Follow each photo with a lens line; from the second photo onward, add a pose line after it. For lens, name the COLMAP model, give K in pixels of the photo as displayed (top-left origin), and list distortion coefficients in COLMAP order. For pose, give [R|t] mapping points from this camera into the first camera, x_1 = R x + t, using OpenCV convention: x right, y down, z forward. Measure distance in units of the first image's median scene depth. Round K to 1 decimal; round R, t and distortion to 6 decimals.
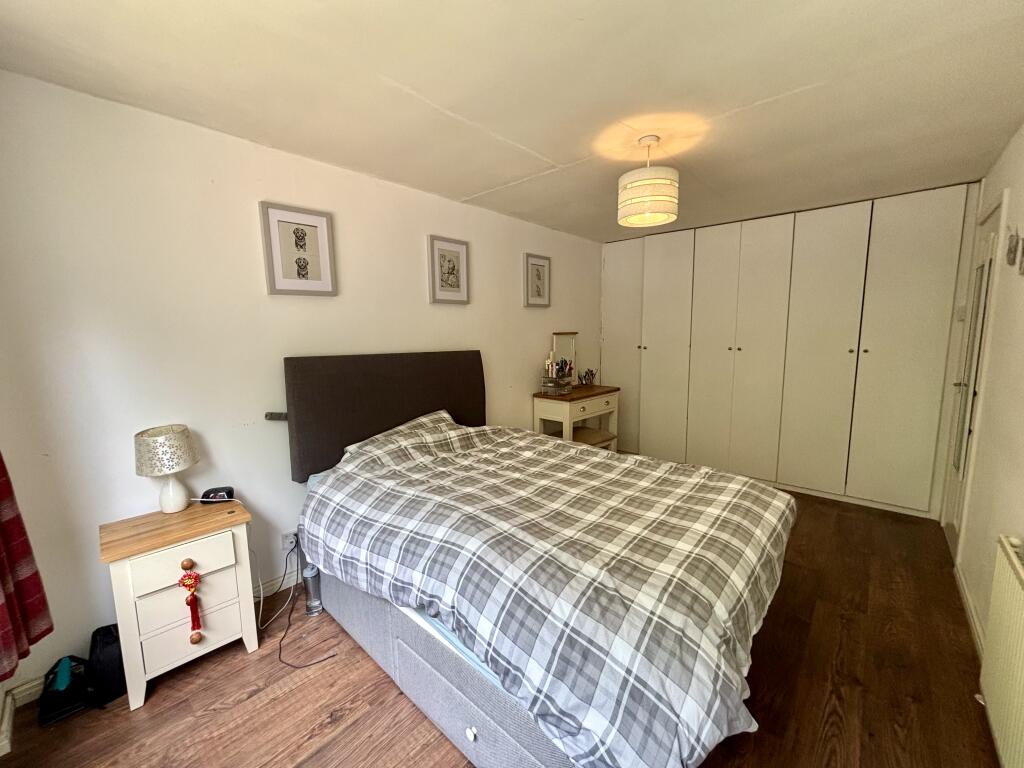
lens RADIAL K [[412.4, 0, 511.5], [0, 412.4, 387.9], [0, 0, 1]] dist [-0.003498, -0.000200]
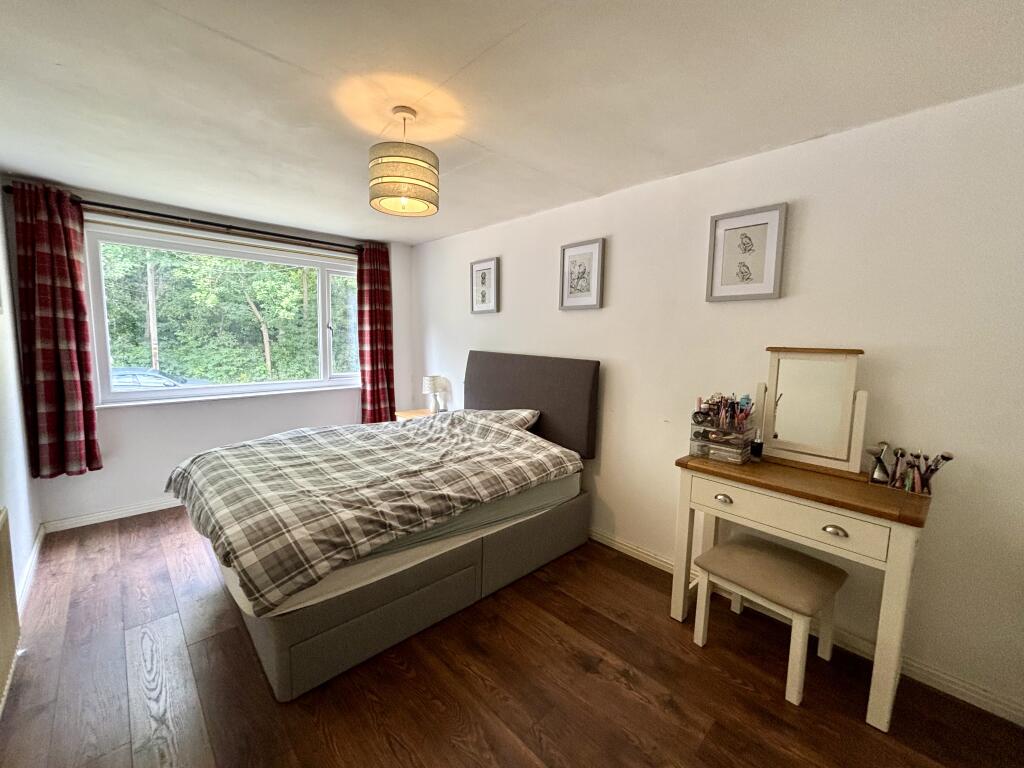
lens RADIAL K [[412.4, 0, 511.2], [0, 412.4, 376.8], [0, 0, 1]] dist [-0.003498, -0.000200]
pose [[-0.054371, 0.108344, -0.992626, 0.819089], [-0.149297, 0.982039, 0.115366, -0.136265], [0.987296, 0.154468, -0.037219, 0.893439]]
